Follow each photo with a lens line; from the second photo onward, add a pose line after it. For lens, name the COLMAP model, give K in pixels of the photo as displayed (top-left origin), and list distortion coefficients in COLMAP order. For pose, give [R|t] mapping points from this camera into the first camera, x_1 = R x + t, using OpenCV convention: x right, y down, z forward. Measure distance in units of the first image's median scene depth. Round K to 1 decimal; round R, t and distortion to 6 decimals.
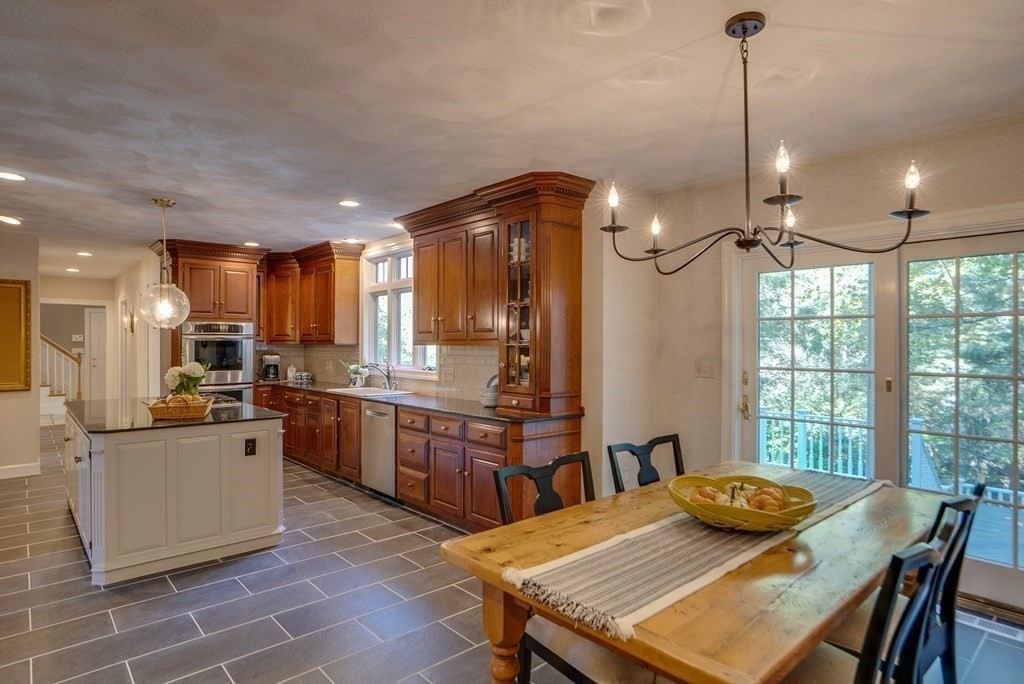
lens RADIAL K [[560.9, 0, 507.3], [0, 560.9, 335.7], [0, 0, 1]] dist [-0.000790, 0.000929]
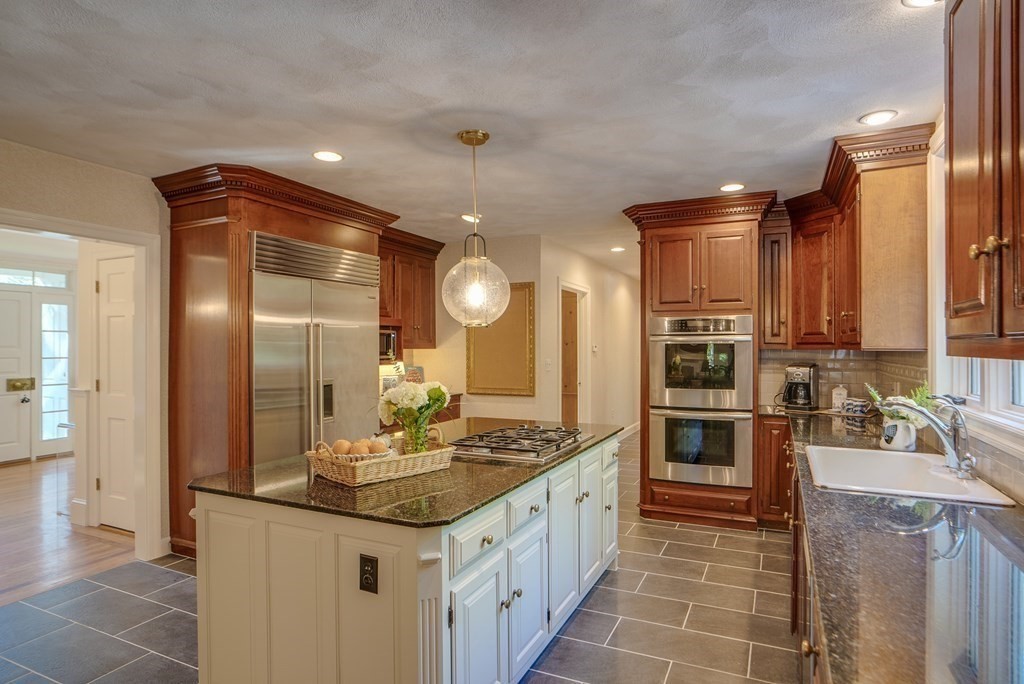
lens RADIAL K [[560.9, 0, 515.2], [0, 560.9, 345.9], [0, 0, 1]] dist [-0.000790, 0.000929]
pose [[0.412929, -0.000453, -0.910763, 0.007989], [0.012320, 0.999911, 0.005089, 0.005582], [0.910680, -0.013322, 0.412898, 0.517549]]
